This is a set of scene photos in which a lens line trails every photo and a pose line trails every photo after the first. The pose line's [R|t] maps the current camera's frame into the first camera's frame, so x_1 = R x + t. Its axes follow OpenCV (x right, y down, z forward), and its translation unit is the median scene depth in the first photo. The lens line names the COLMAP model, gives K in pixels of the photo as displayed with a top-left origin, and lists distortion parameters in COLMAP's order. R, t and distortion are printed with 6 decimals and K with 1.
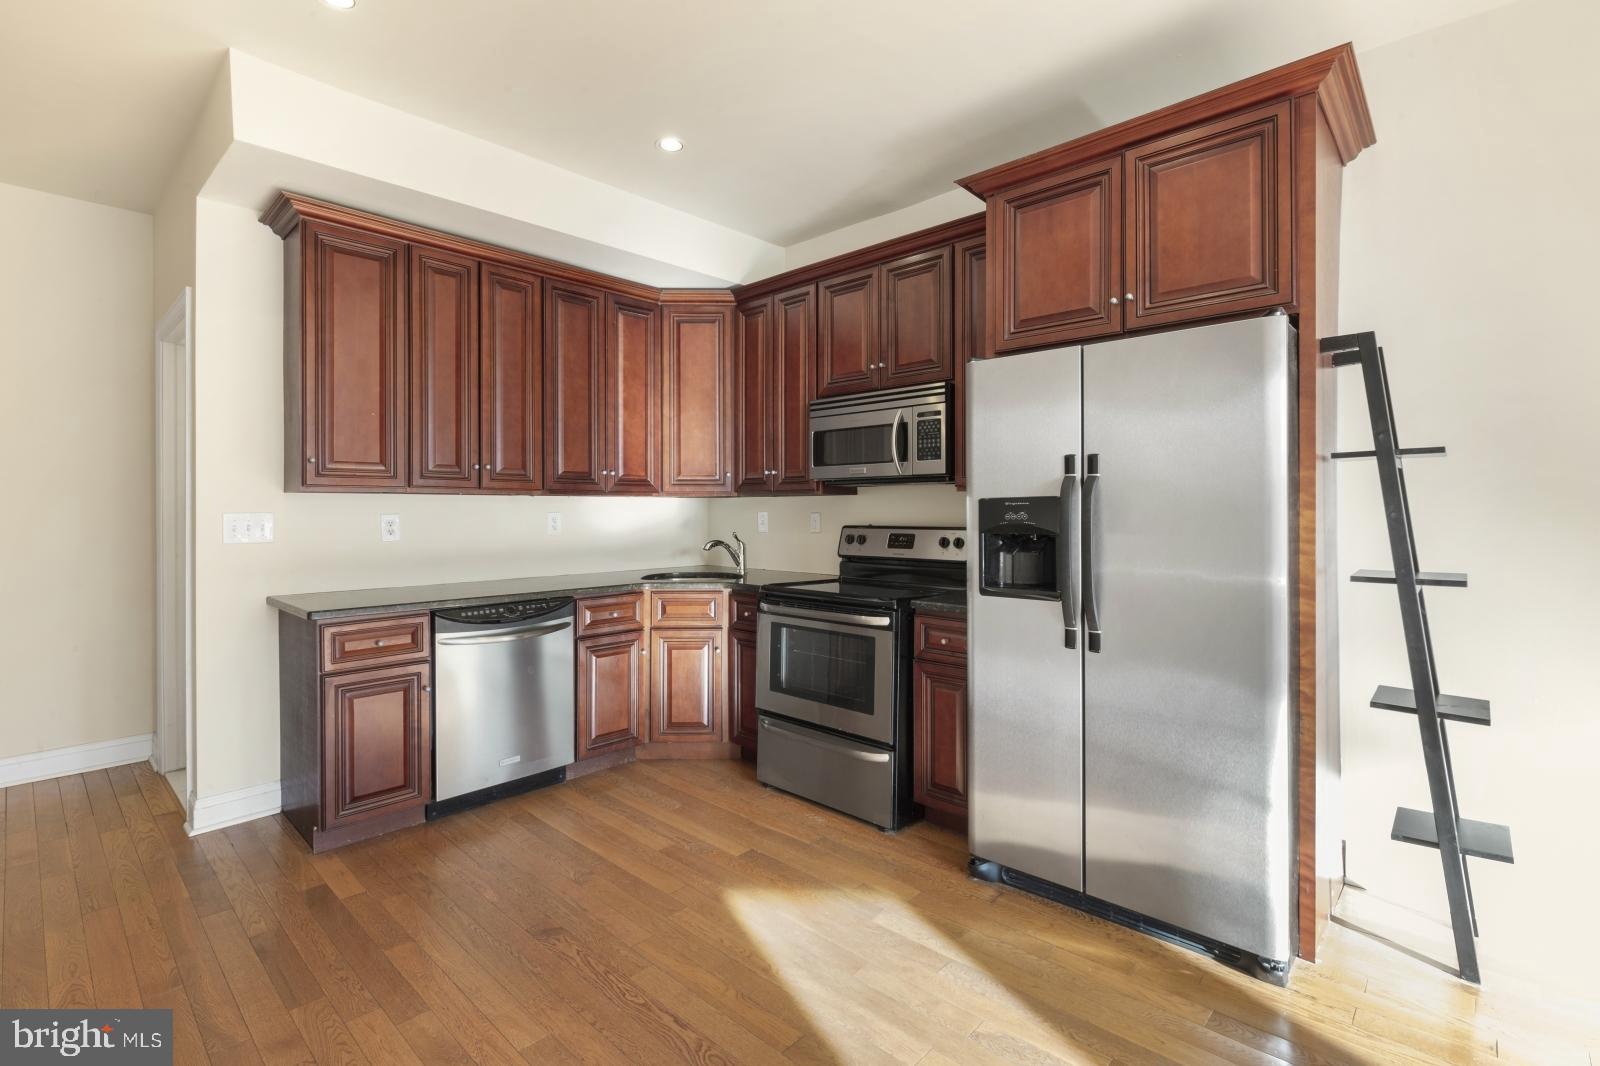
lens RADIAL K [[739.3, 0, 801.0], [0, 739.3, 512.5], [0, 0, 1]] dist [0.001625, -0.000636]
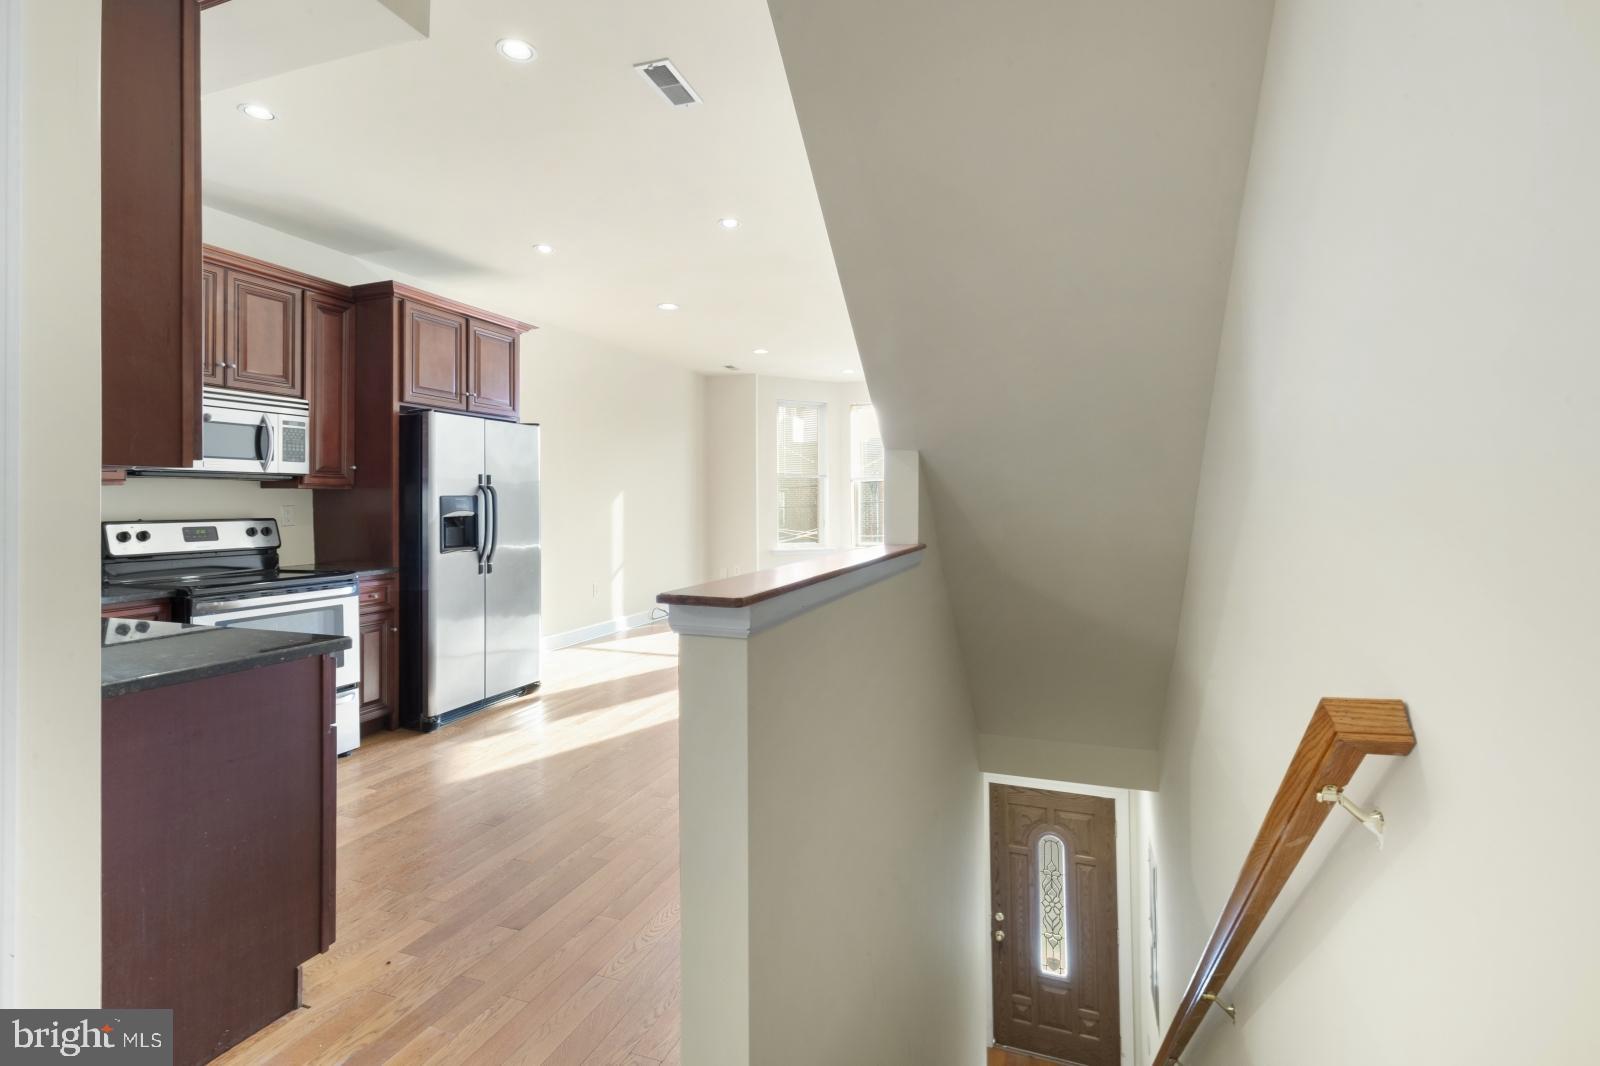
lens RADIAL K [[739.3, 0, 801.3], [0, 739.3, 491.6], [0, 0, 1]] dist [0.001625, -0.000636]
pose [[-0.397292, 0.017538, 0.917525, -1.262887], [0.008602, 0.999845, -0.015386, 0.003253], [-0.917652, 0.001780, -0.397381, 0.723185]]
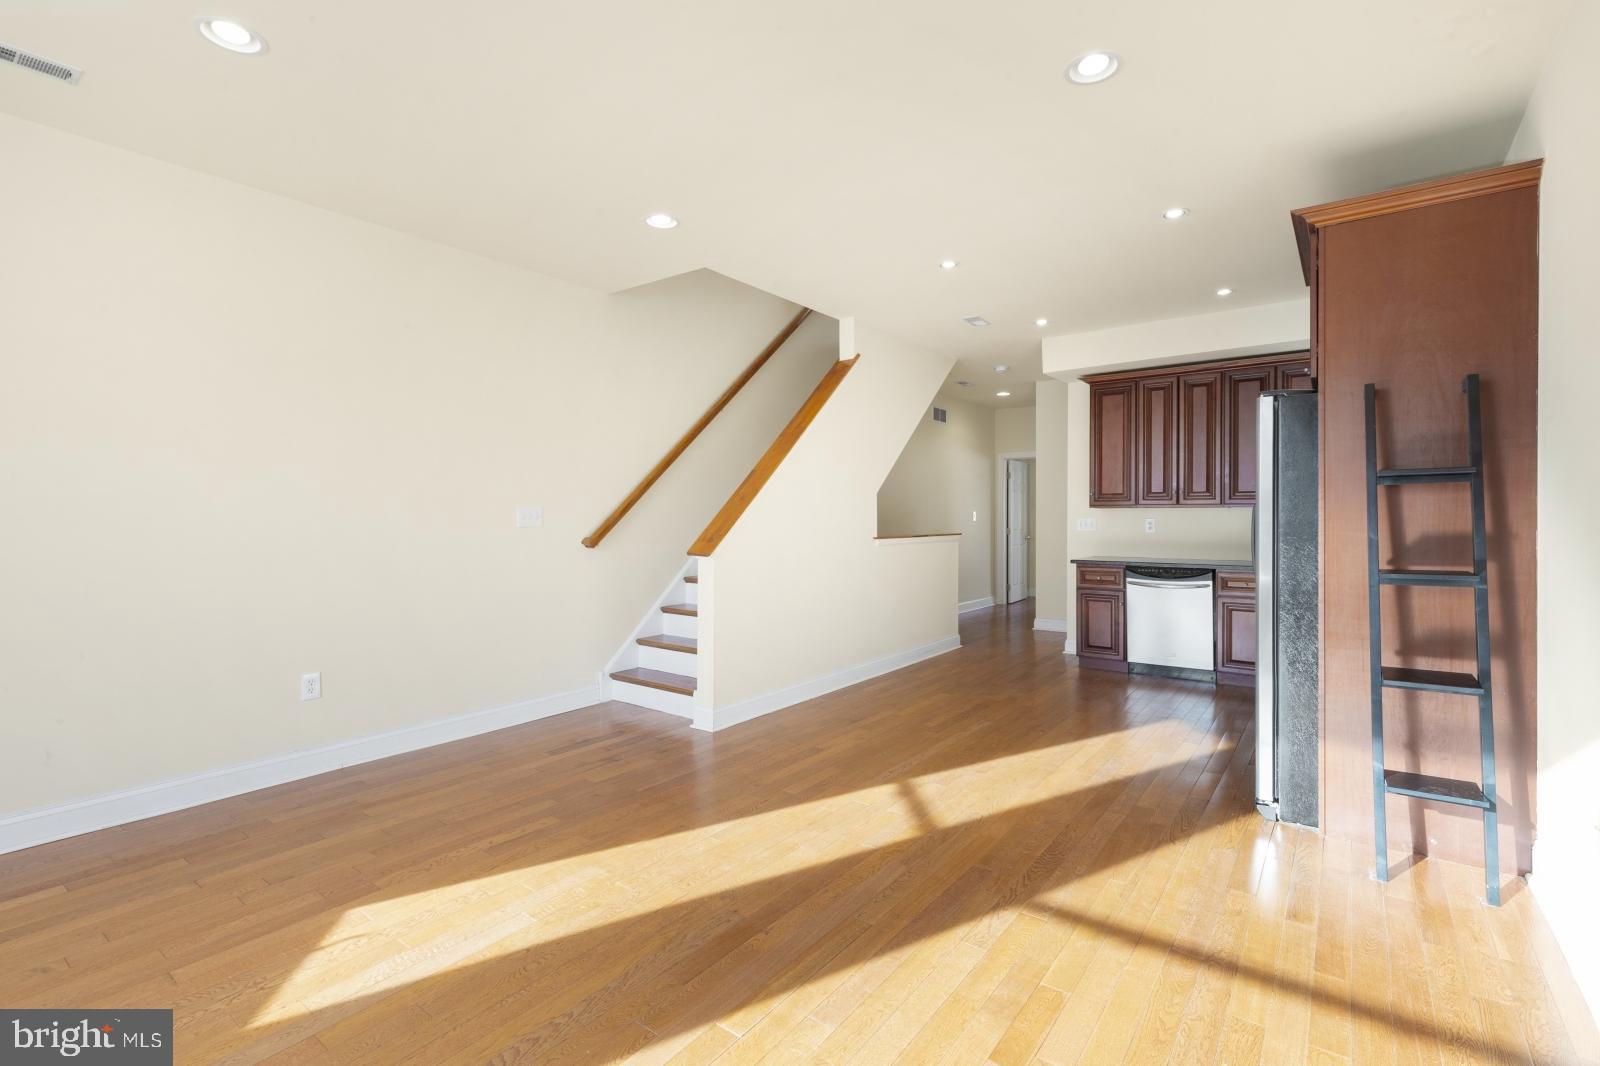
lens RADIAL K [[739.3, 0, 803.4], [0, 739.3, 520.8], [0, 0, 1]] dist [0.001625, -0.000636]
pose [[0.120652, 0.008204, -0.992661, 1.290340], [-0.004074, 0.999962, 0.007769, -0.003551], [0.992687, 0.003107, 0.120680, -0.107750]]
